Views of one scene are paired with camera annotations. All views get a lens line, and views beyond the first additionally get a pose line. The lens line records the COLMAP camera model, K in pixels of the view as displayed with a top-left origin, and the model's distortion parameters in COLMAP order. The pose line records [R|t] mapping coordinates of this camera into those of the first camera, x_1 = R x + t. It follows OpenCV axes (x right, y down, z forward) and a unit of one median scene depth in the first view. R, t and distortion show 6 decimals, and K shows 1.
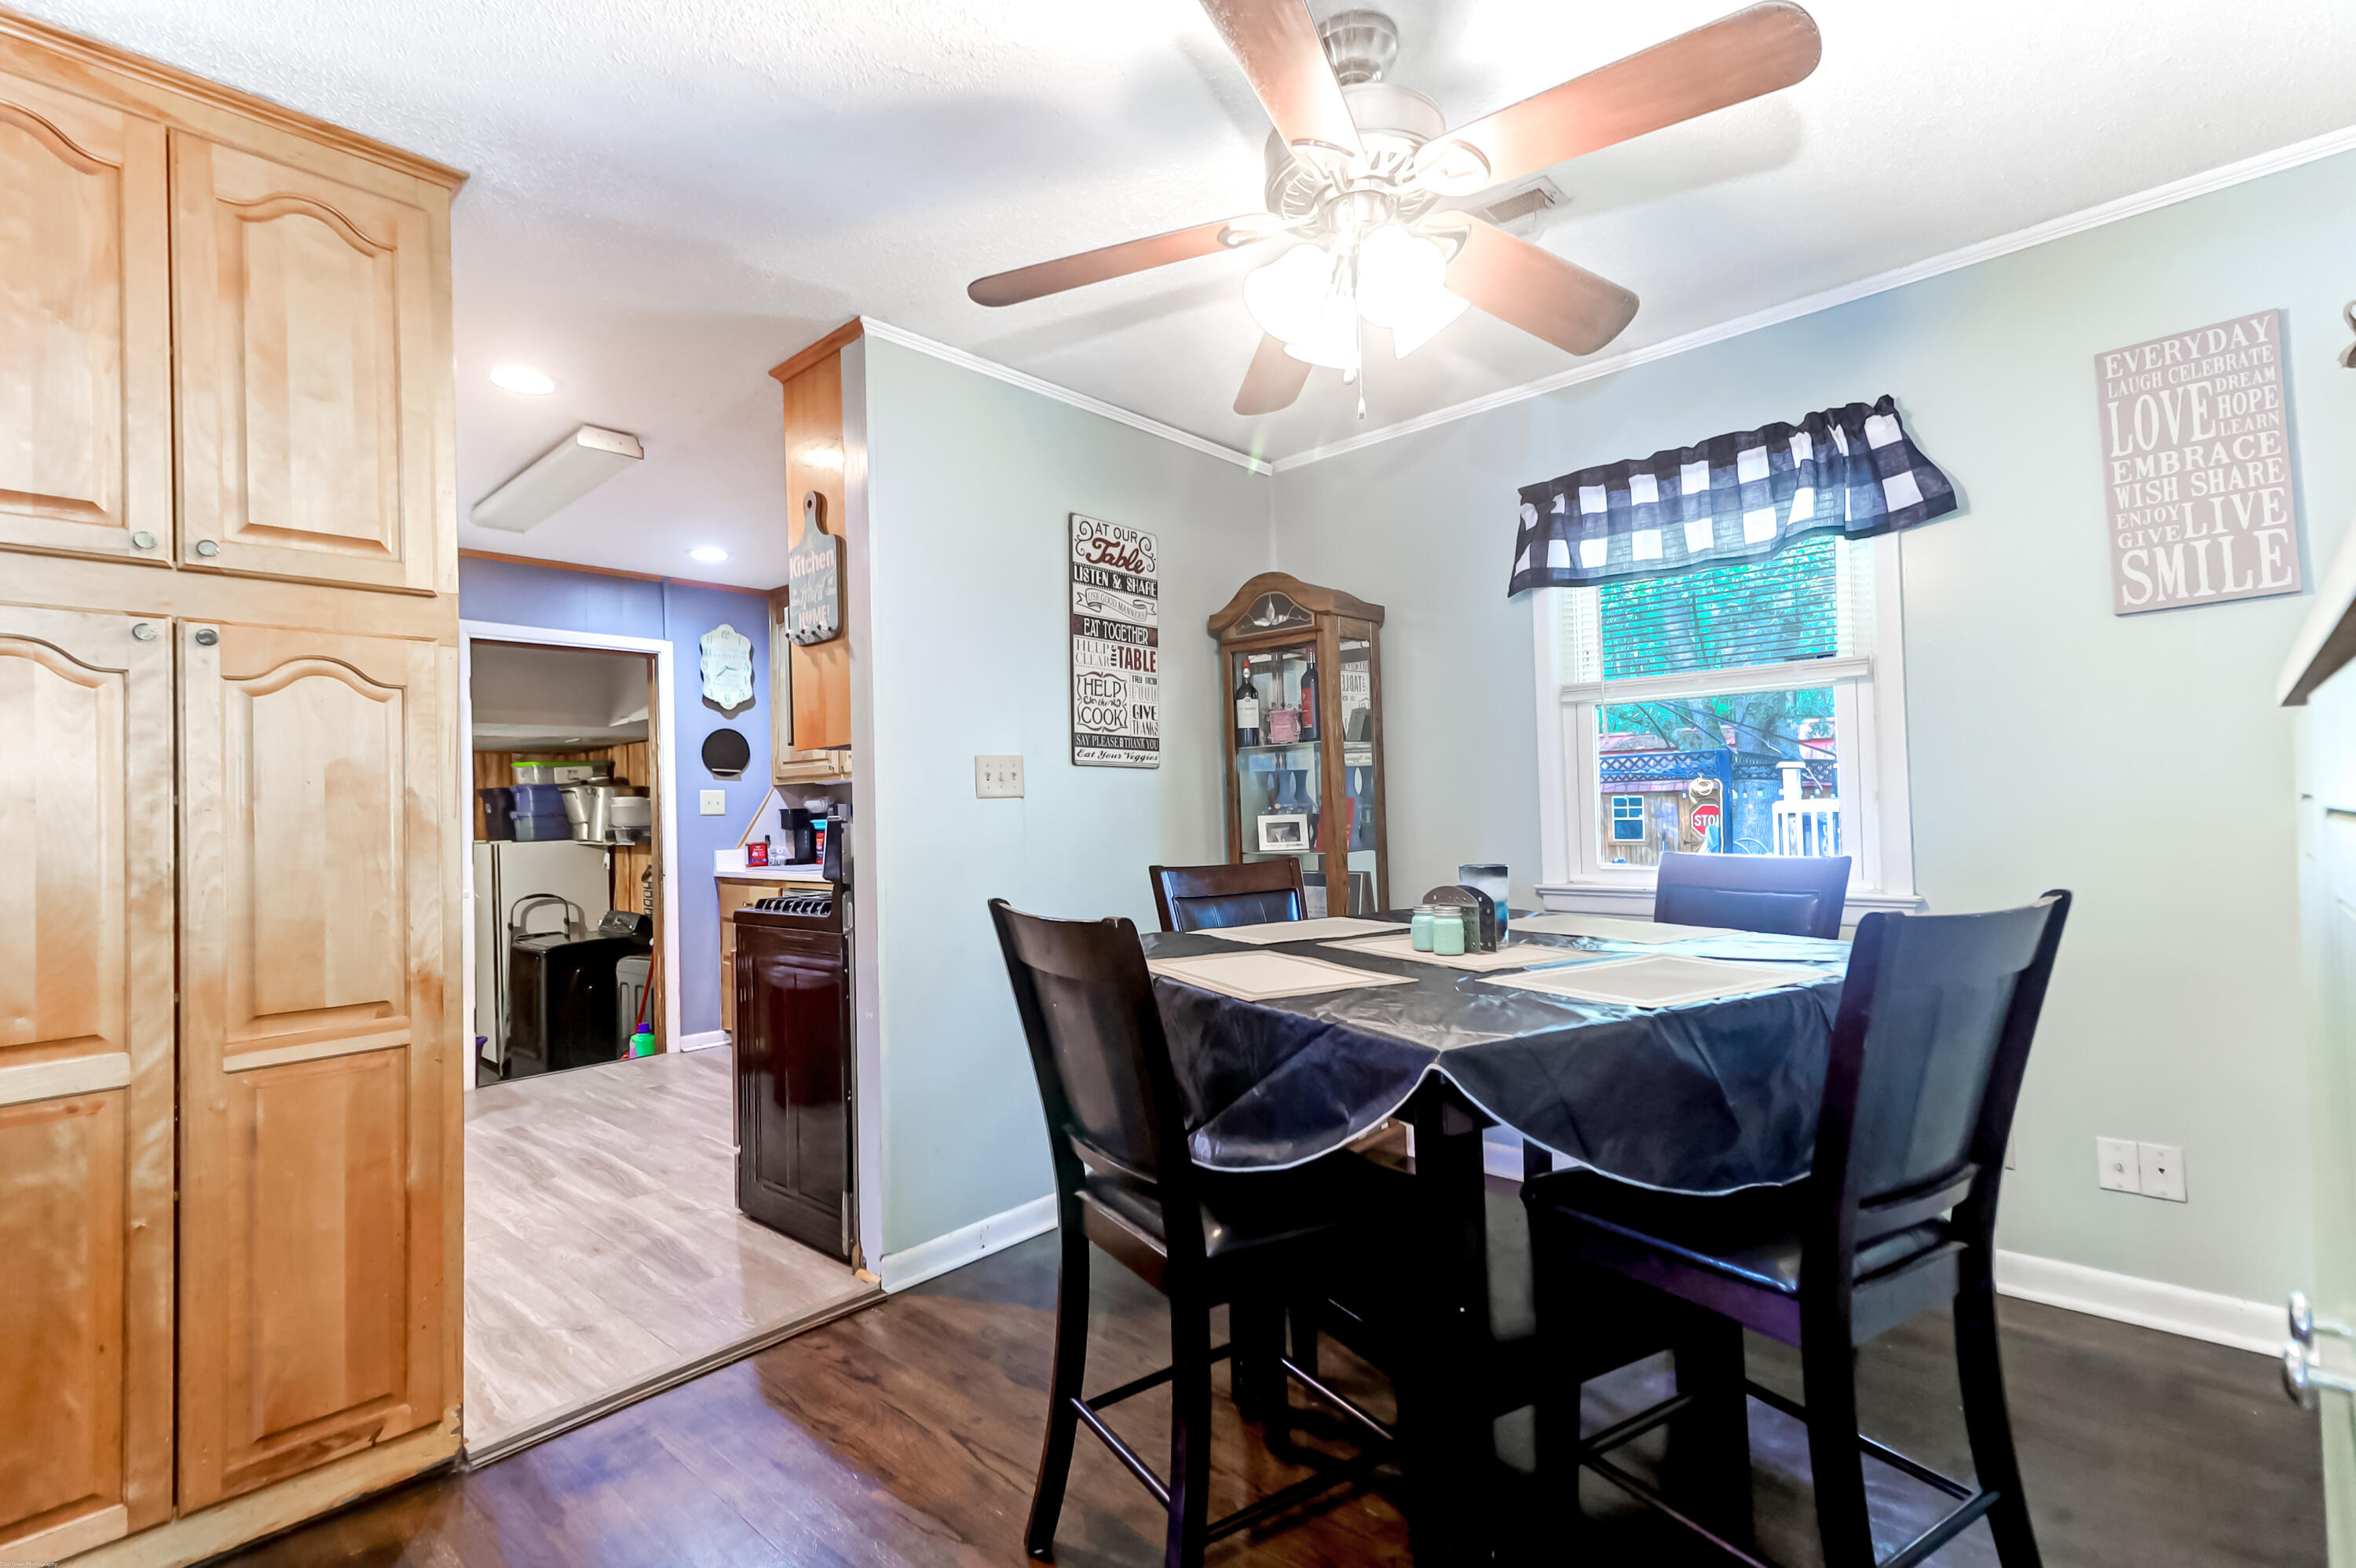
lens RADIAL K [[1091.2, 0, 1183.0], [0, 1091.2, 792.7], [0, 0, 1]] dist [0.030655, -0.001090]
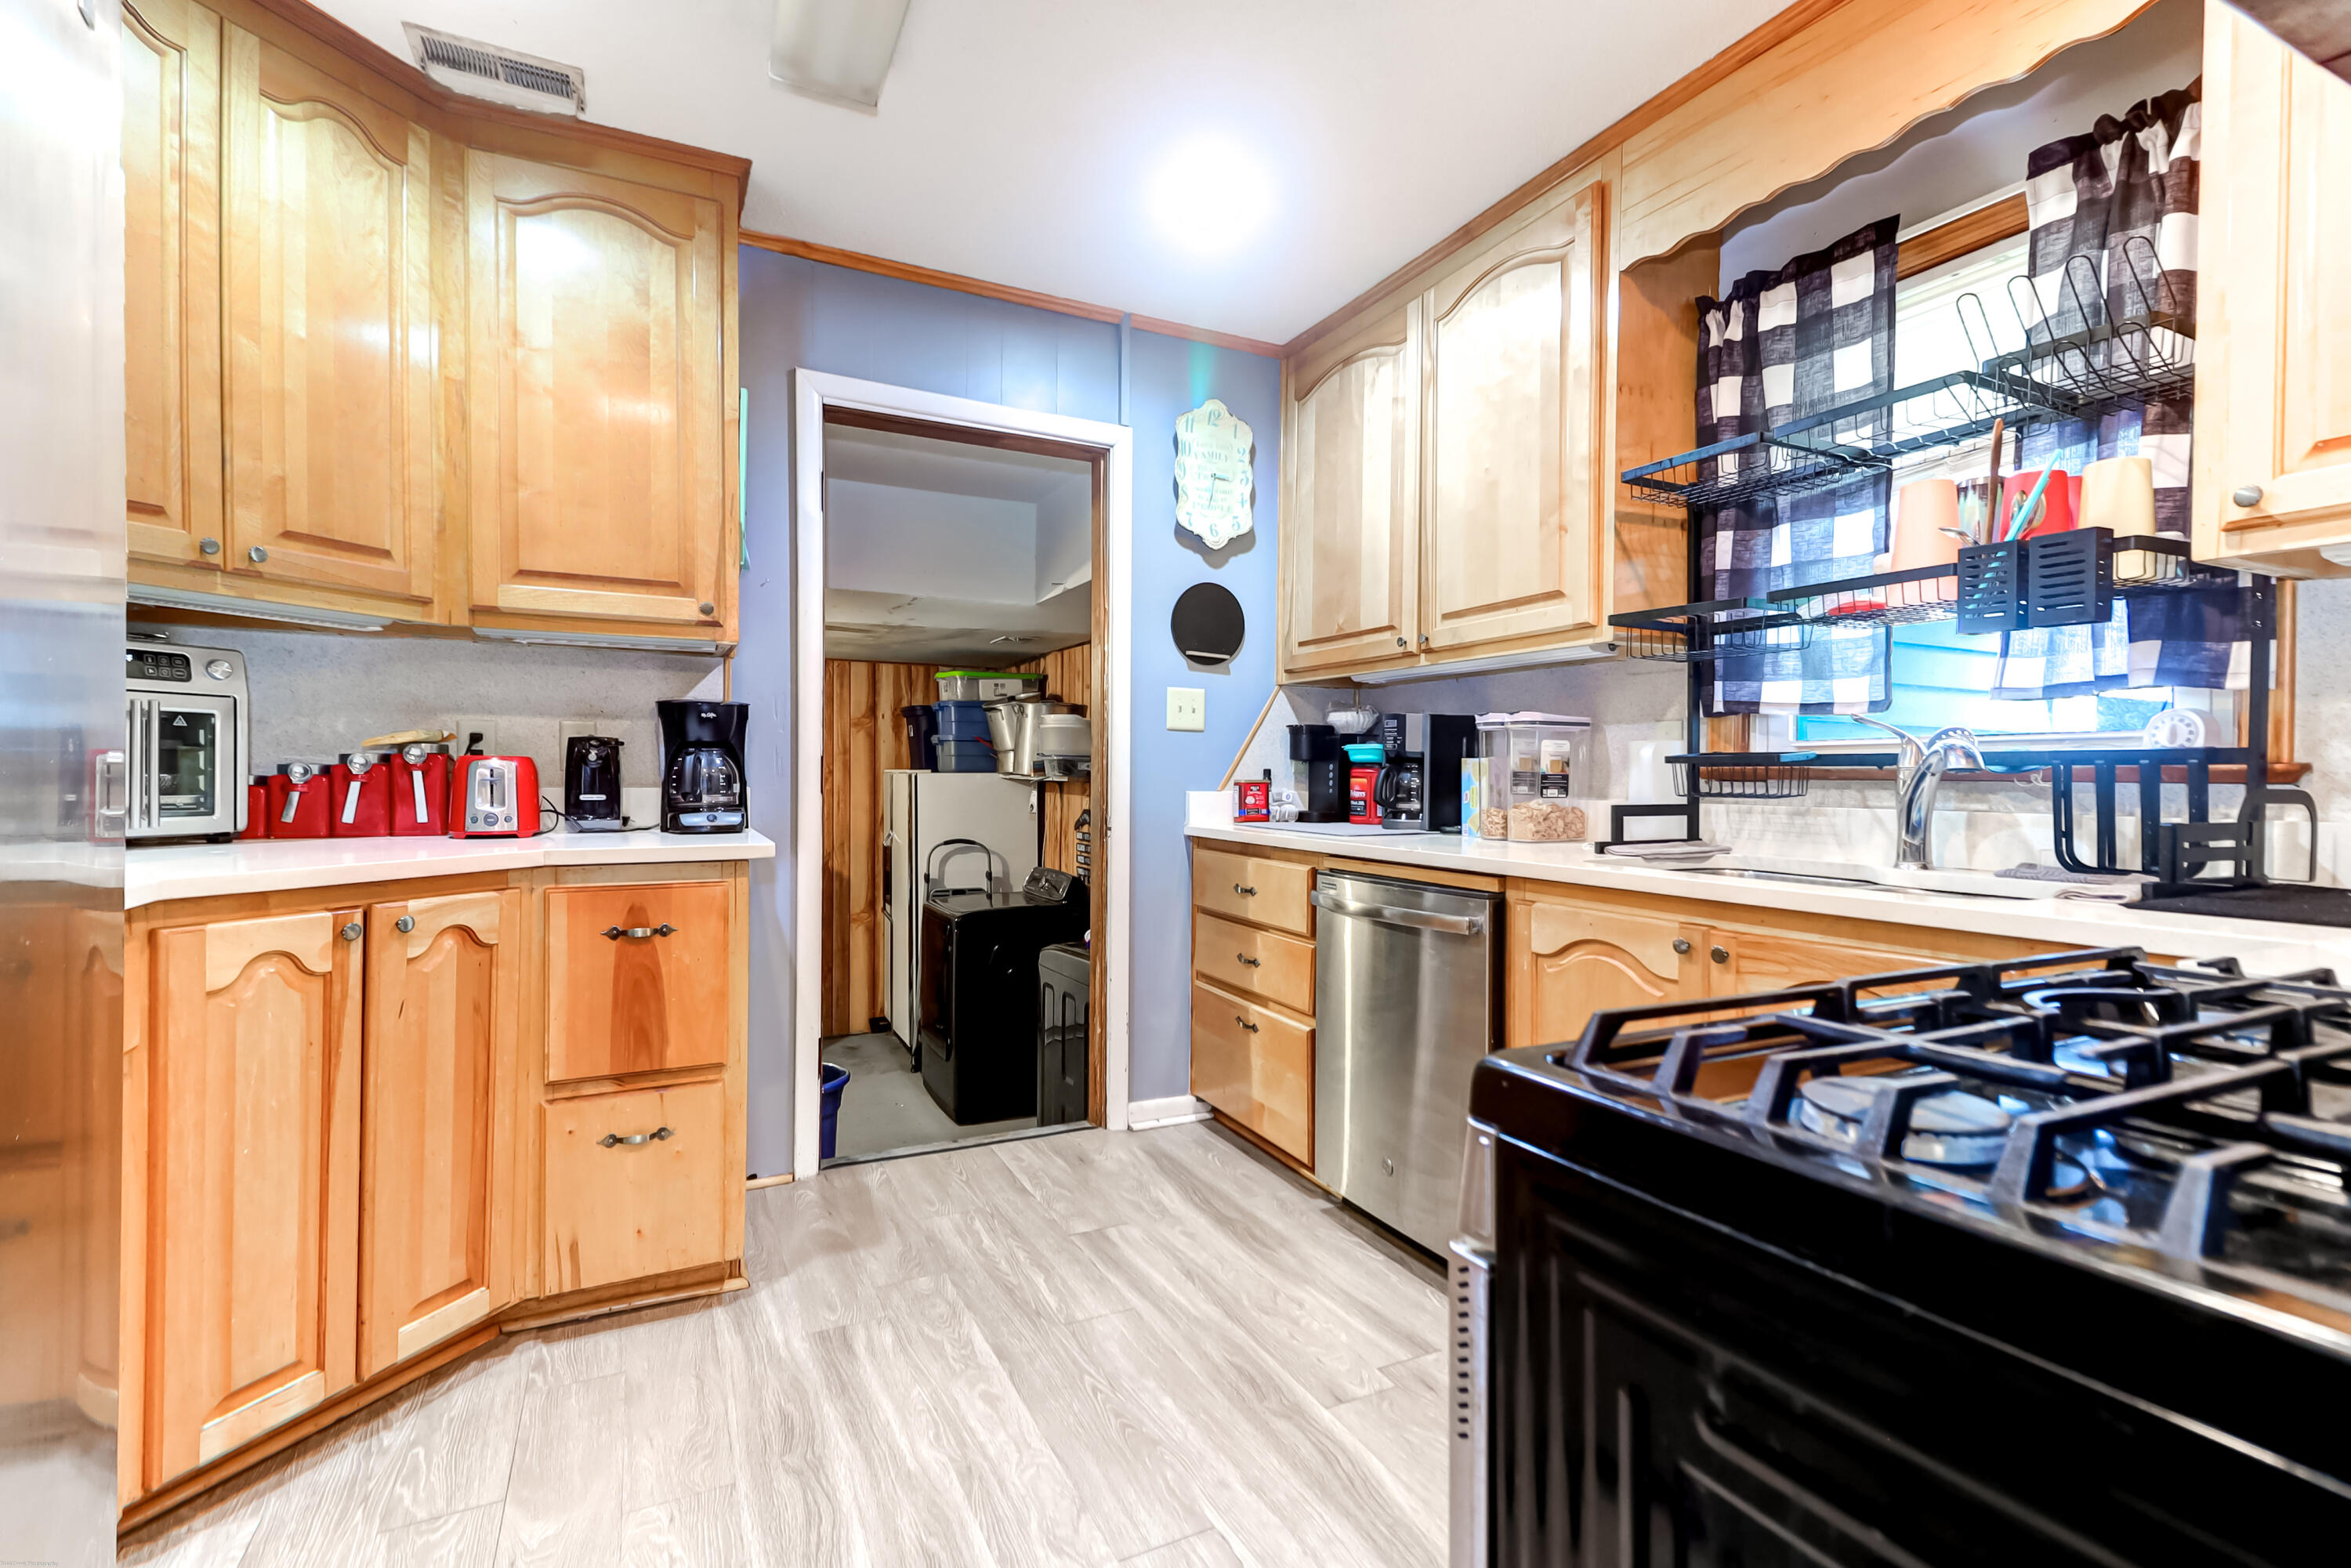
lens RADIAL K [[1089.0, 0, 1172.4], [0, 1089.0, 781.1], [0, 0, 1]] dist [0.030655, -0.001090]
pose [[0.931990, 0.036666, -0.360624, -0.177287], [-0.026583, 0.999106, 0.032883, 0.022443], [0.361507, -0.021060, 0.932131, 0.359467]]
